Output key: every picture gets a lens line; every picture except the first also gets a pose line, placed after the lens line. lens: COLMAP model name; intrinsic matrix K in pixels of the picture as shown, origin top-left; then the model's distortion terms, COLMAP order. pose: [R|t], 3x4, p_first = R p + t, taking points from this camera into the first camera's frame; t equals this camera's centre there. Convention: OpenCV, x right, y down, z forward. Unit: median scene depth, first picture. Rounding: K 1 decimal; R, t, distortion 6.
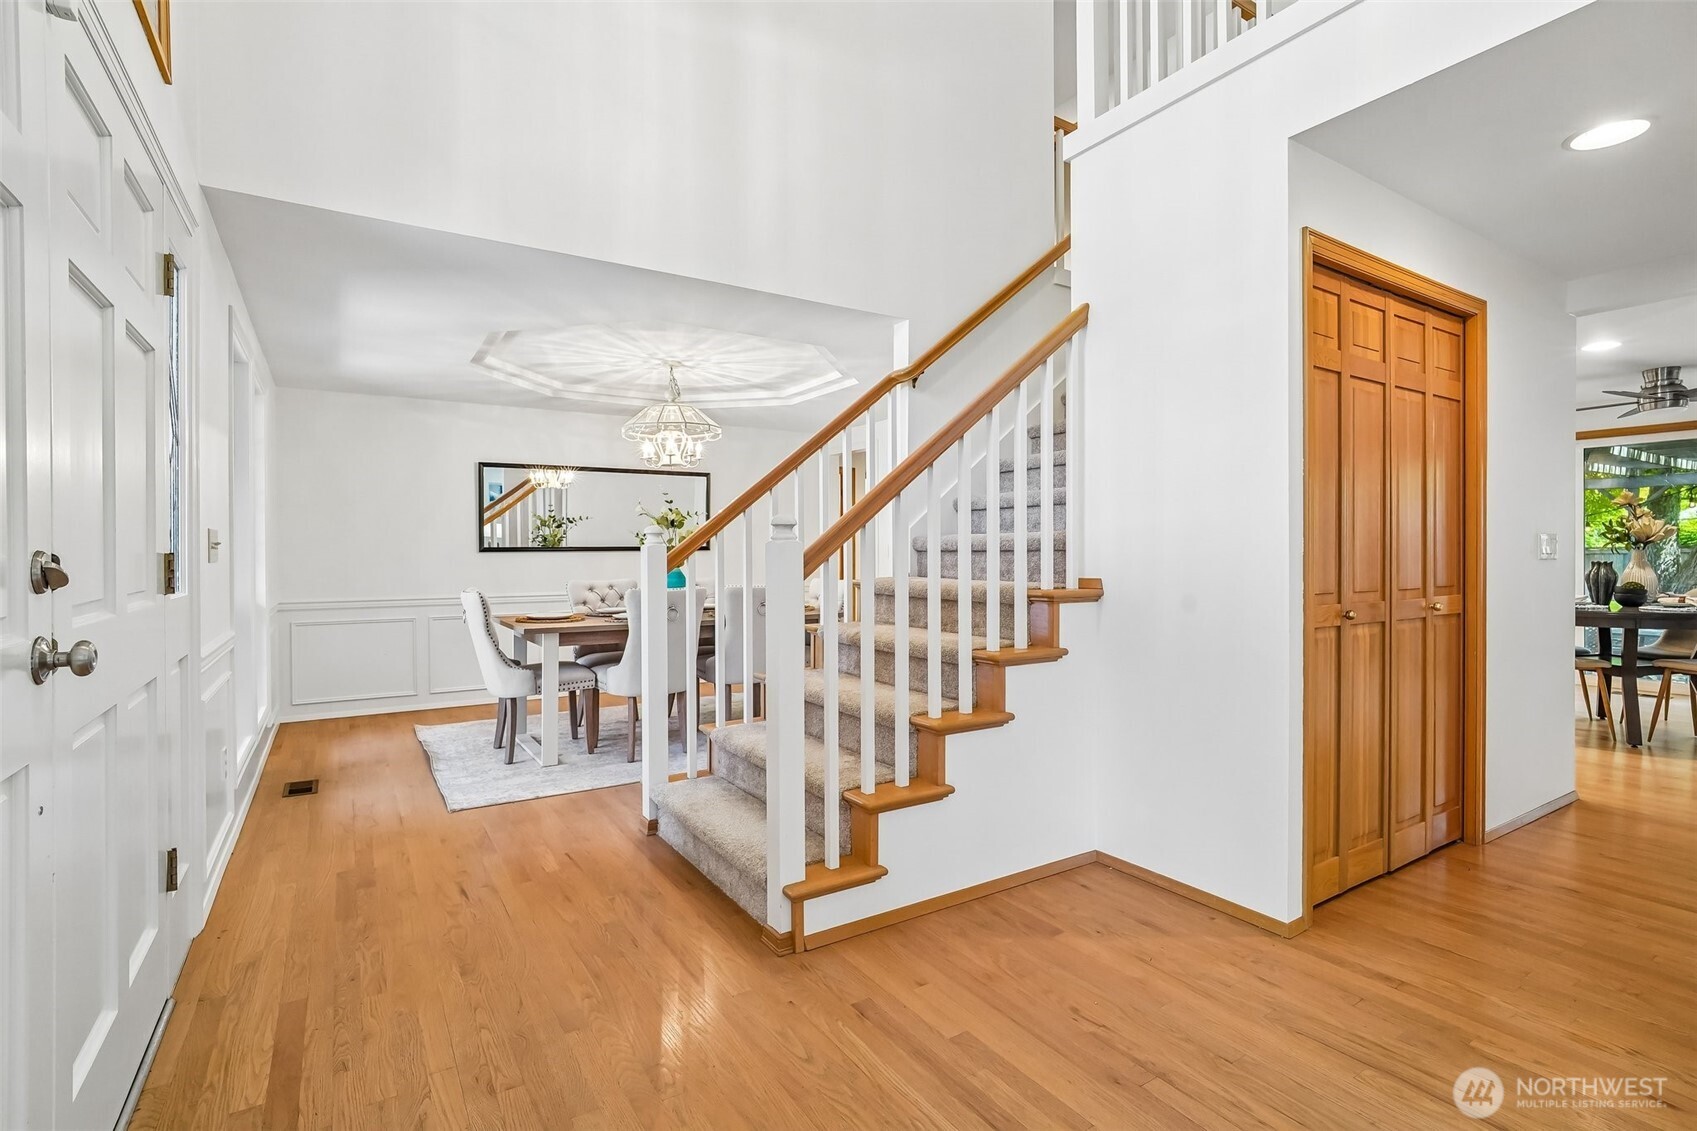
lens RADIAL K [[799.6, 0, 854.8], [0, 799.6, 562.2], [0, 0, 1]] dist [-0.012258, 0.002375]
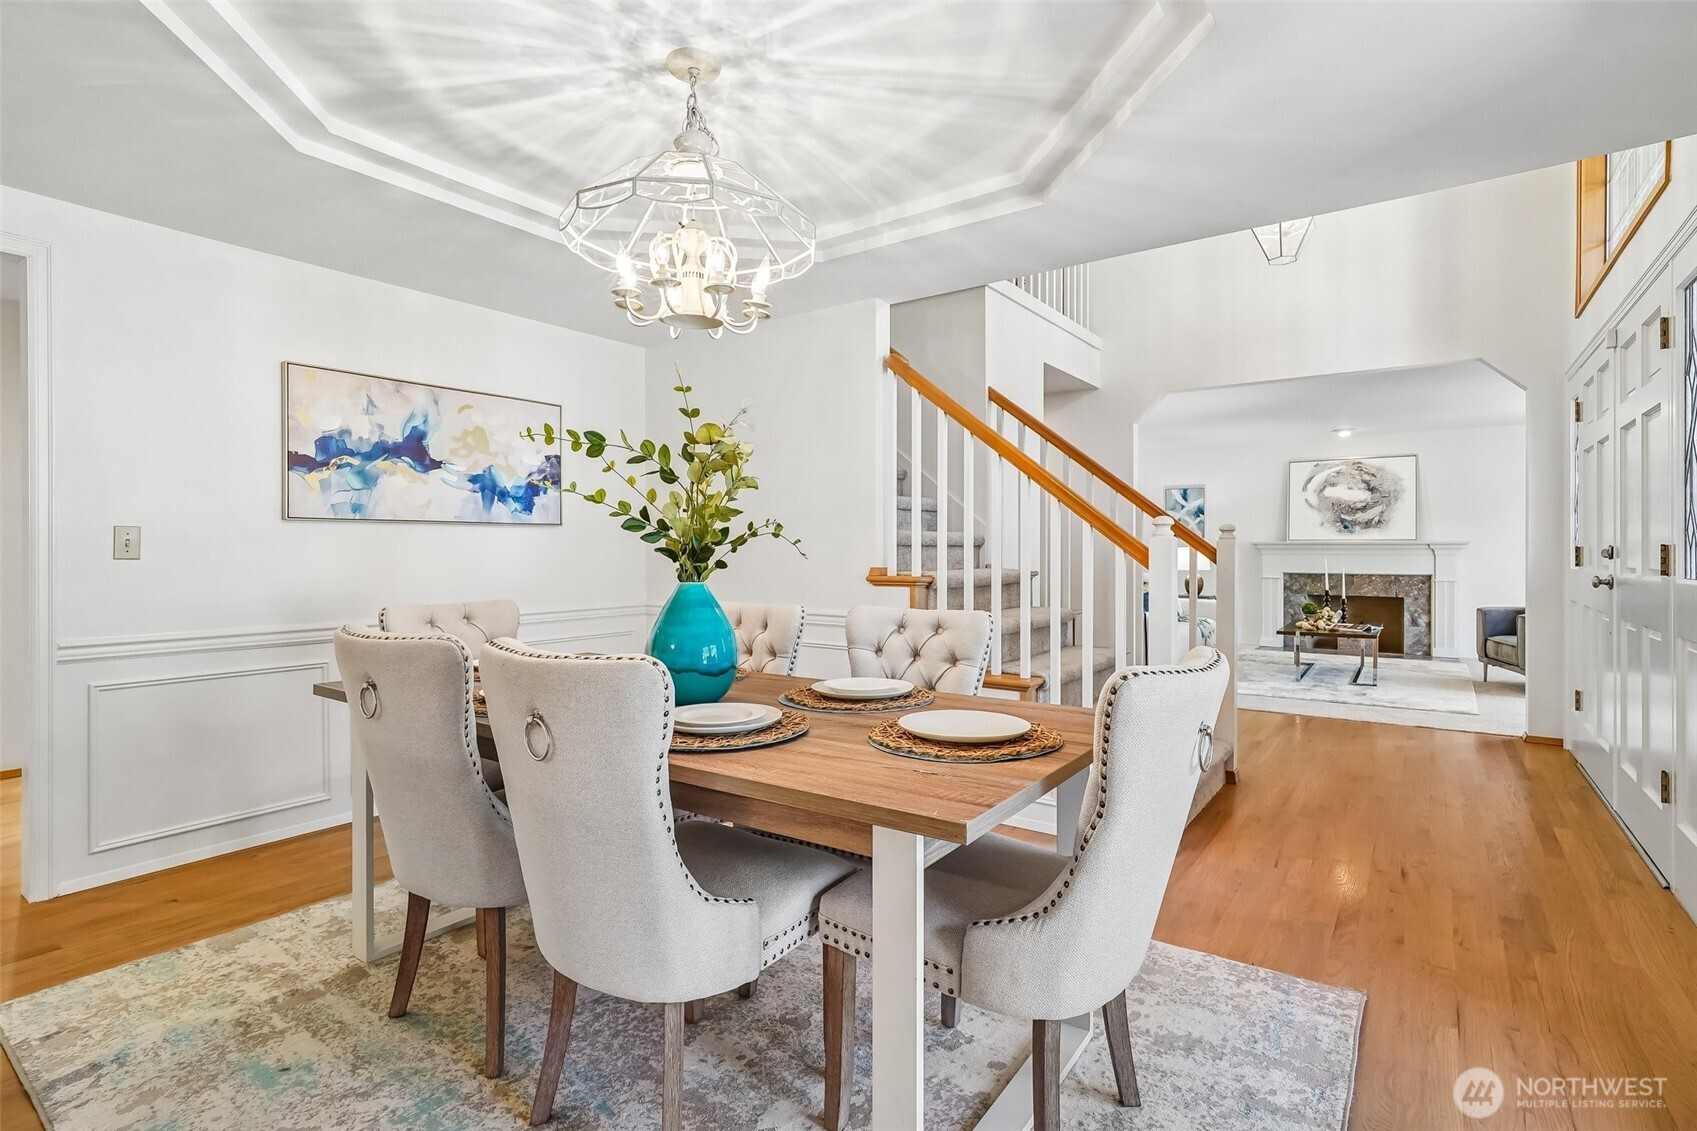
lens RADIAL K [[799.6, 0, 860.6], [0, 799.6, 555.1], [0, 0, 1]] dist [-0.012258, 0.002375]
pose [[-0.364858, -0.004468, 0.931052, -0.838100], [0.011273, 0.999894, 0.009216, -0.011254], [-0.930995, 0.013858, -0.364769, 1.425582]]
